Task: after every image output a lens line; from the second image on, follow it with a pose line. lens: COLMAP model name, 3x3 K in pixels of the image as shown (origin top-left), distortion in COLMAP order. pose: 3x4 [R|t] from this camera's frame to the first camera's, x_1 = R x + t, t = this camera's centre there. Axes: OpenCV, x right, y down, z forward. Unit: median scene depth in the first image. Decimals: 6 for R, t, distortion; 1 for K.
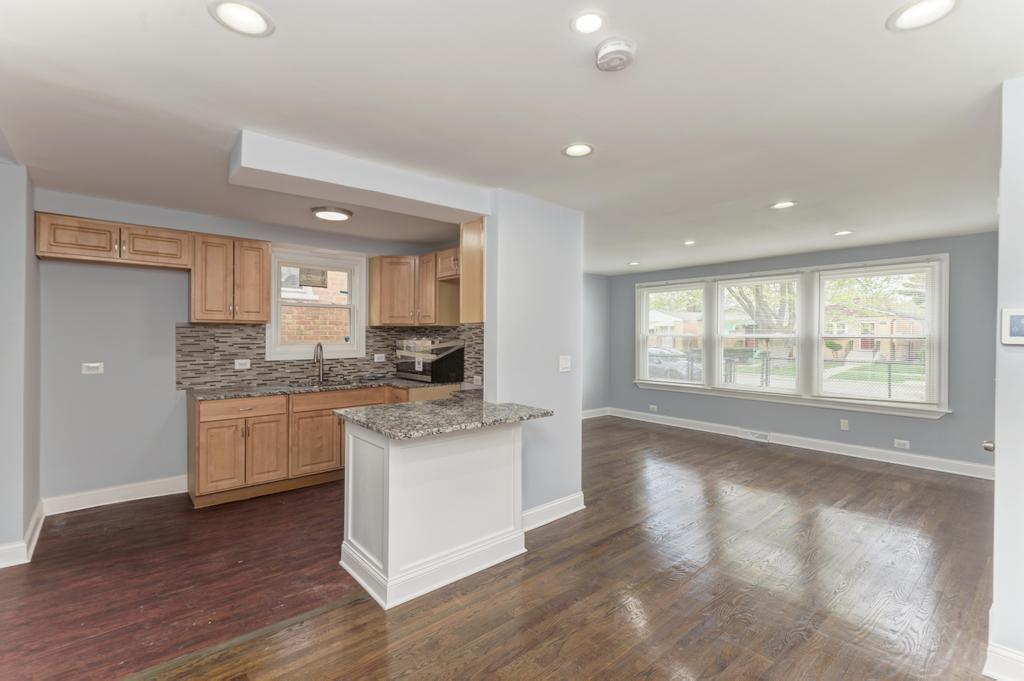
lens RADIAL K [[458.0, 0, 511.9], [0, 458.0, 337.6], [0, 0, 1]] dist [0.009095, -0.000391]
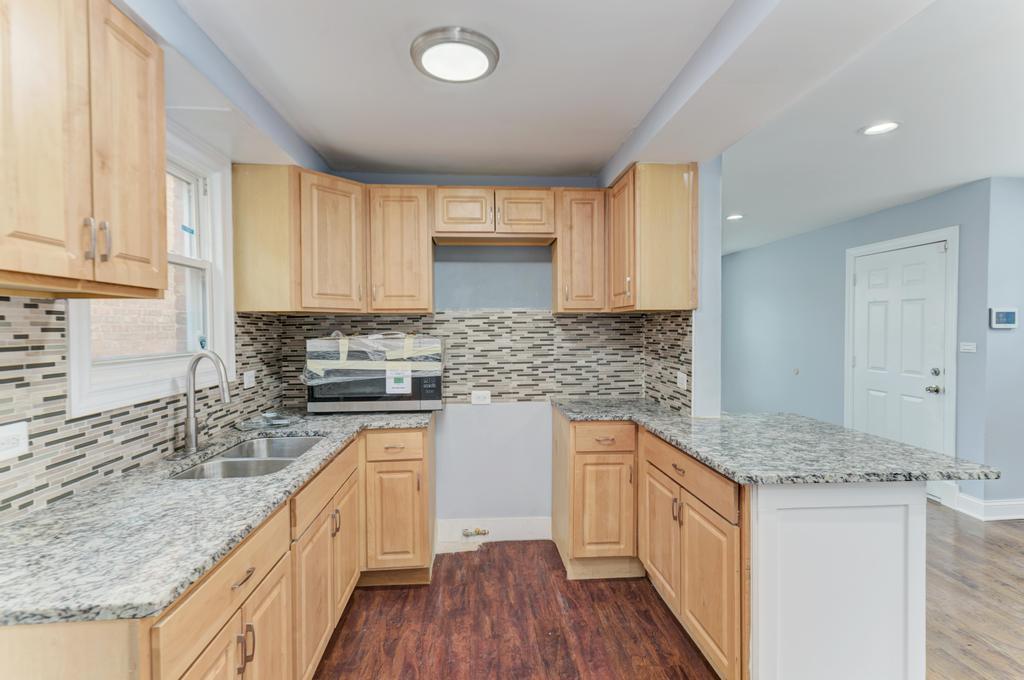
lens RADIAL K [[485.0, 0, 511.3], [0, 485.0, 335.9], [0, 0, 1]] dist [0.013224, -0.000733]
pose [[0.592475, -0.023059, 0.805259, -0.648809], [0.014081, 0.999734, 0.018268, -0.007253], [-0.805466, 0.000516, 0.592642, 0.589156]]
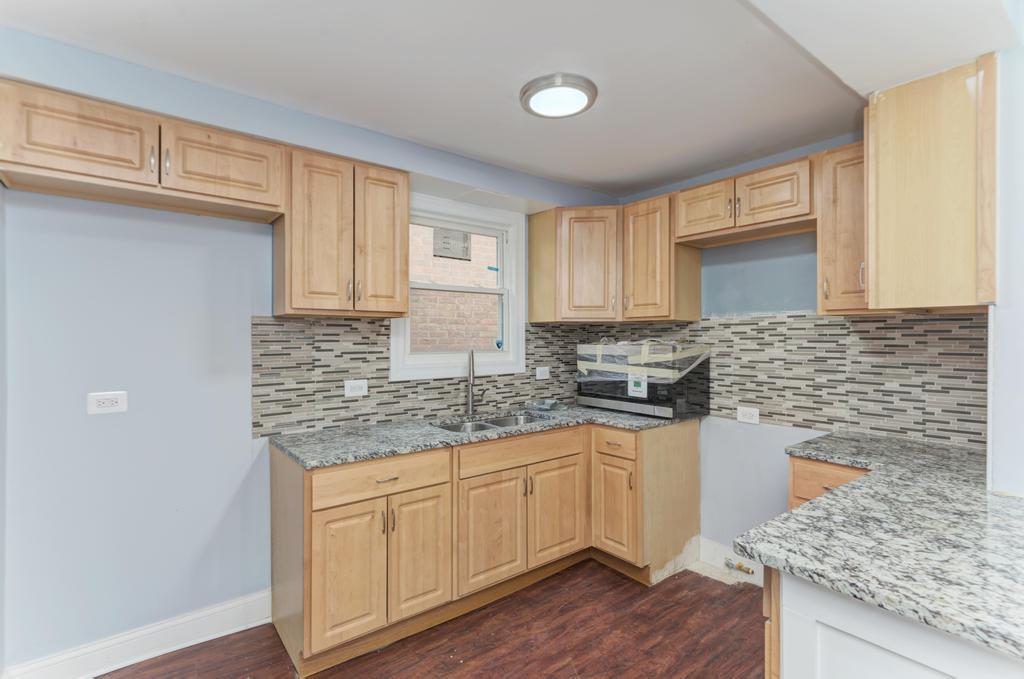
lens RADIAL K [[485.0, 0, 512.8], [0, 485.0, 337.7], [0, 0, 1]] dist [0.013224, -0.000733]
pose [[0.998997, -0.004992, -0.044507, -0.365362], [0.004782, 0.999977, -0.004833, -0.001842], [0.044530, 0.004615, 0.998997, 0.401194]]
